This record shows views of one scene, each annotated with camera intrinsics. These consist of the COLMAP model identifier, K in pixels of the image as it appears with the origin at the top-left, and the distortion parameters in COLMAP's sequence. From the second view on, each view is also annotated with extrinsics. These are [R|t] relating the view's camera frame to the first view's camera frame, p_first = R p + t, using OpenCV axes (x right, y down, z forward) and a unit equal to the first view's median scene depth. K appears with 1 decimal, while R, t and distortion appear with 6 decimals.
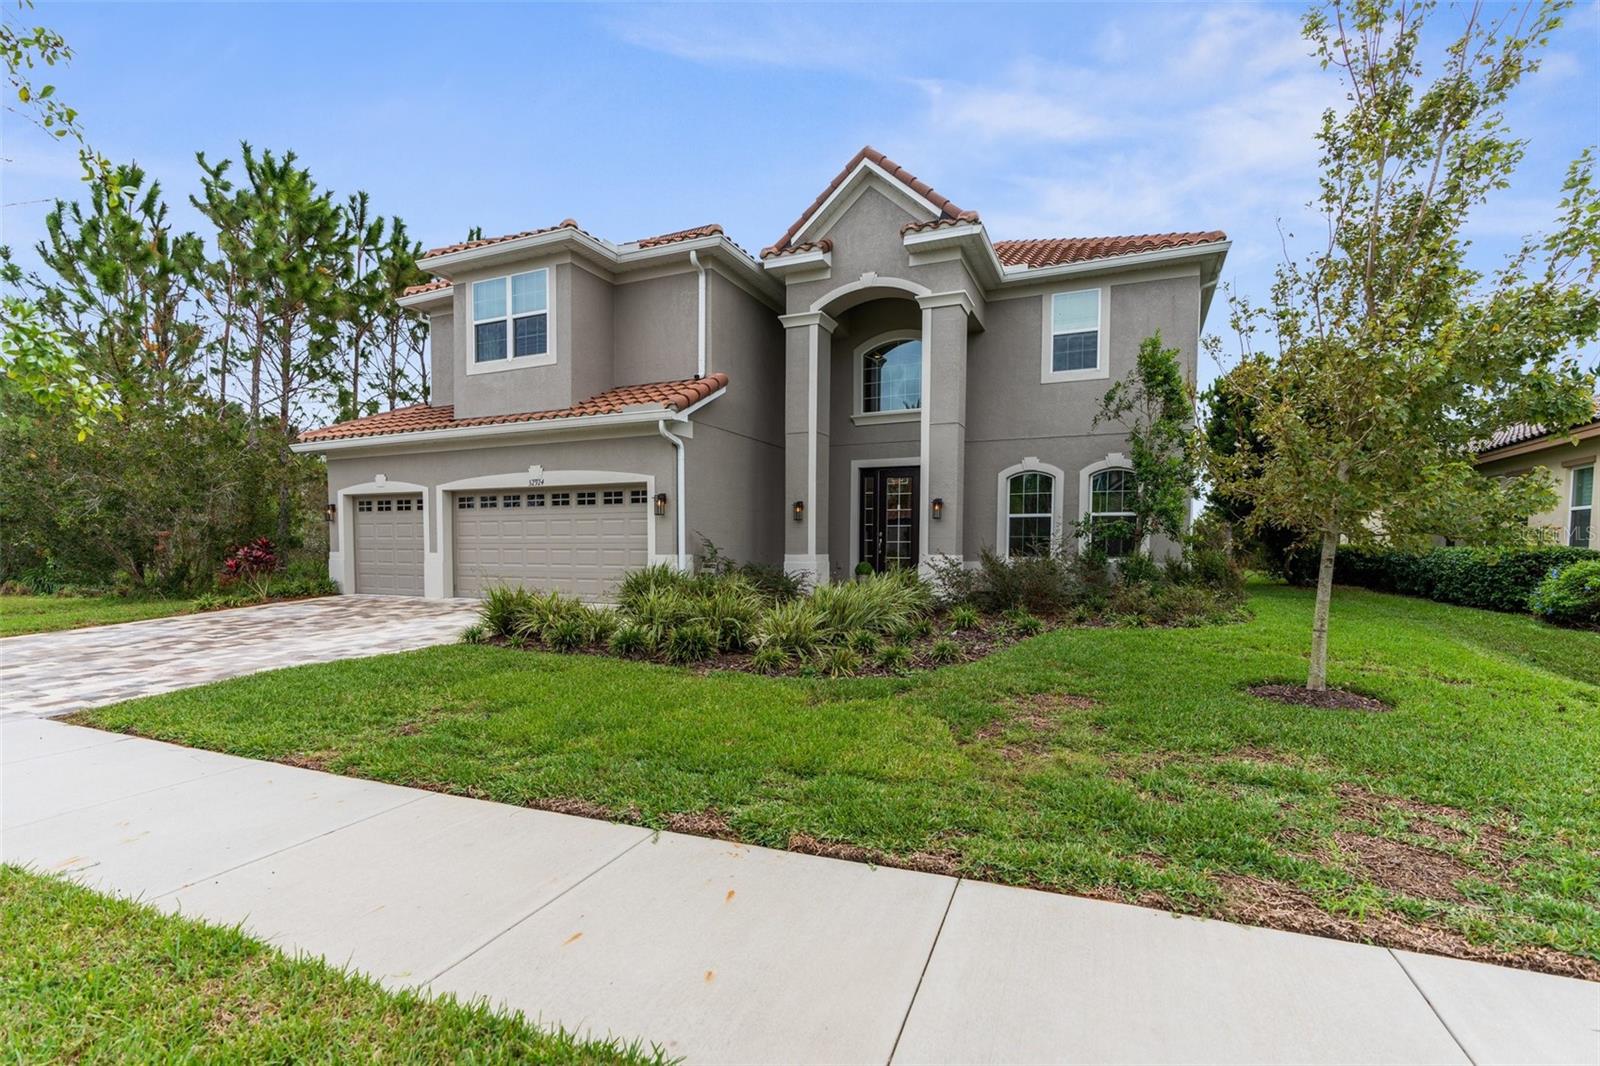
lens RADIAL K [[718.3, 0, 795.8], [0, 718.3, 570.3], [0, 0, 1]] dist [-0.001034, -0.000034]
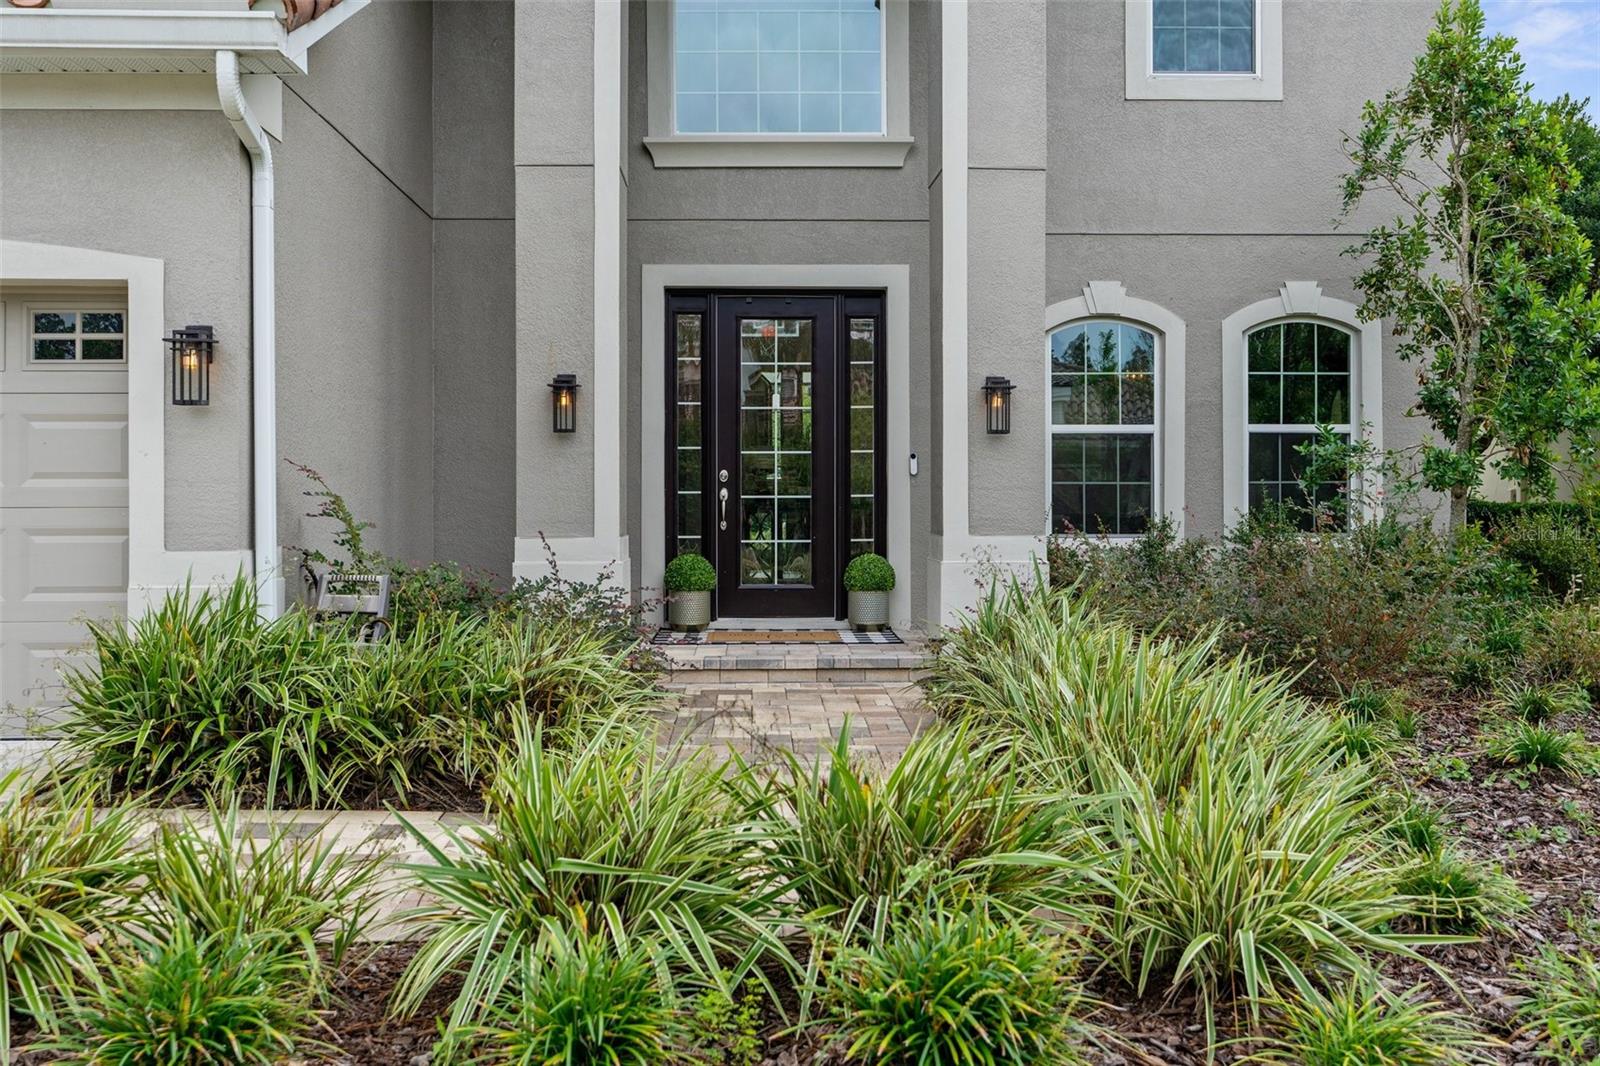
lens RADIAL K [[1553.5, 0, 800.0], [0, 1553.5, 533.0], [0, 0, 1]] dist [0.008994, 0.001086]
pose [[0.893412, -0.014536, 0.449004, -0.222884], [0.019262, 0.999797, -0.005959, -0.017453], [-0.448826, 0.013973, 0.893510, 0.325898]]
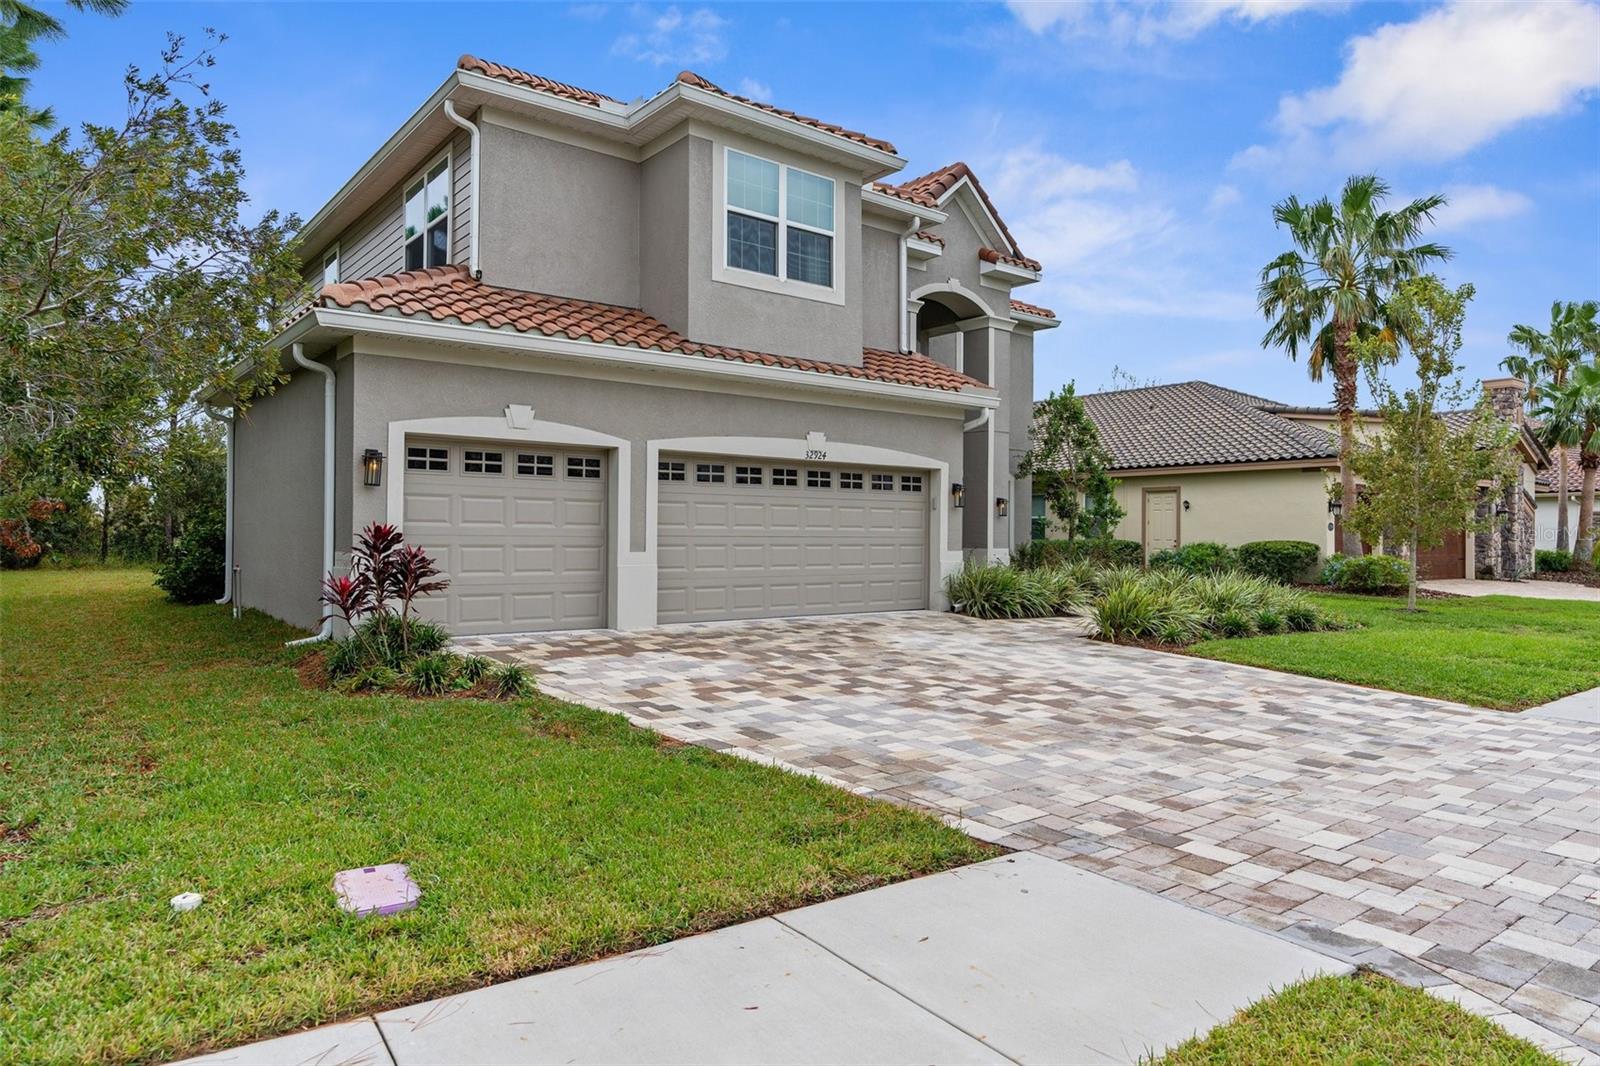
lens RADIAL K [[987.3, 0, 800.0], [0, 987.3, 533.0], [0, 0, 1]] dist [0.000565, 0.000073]
pose [[0.475576, 0.009871, 0.879619, -1.234379], [0.028587, 0.999235, -0.026669, -0.014564], [-0.879210, 0.037828, 0.474930, 0.520049]]
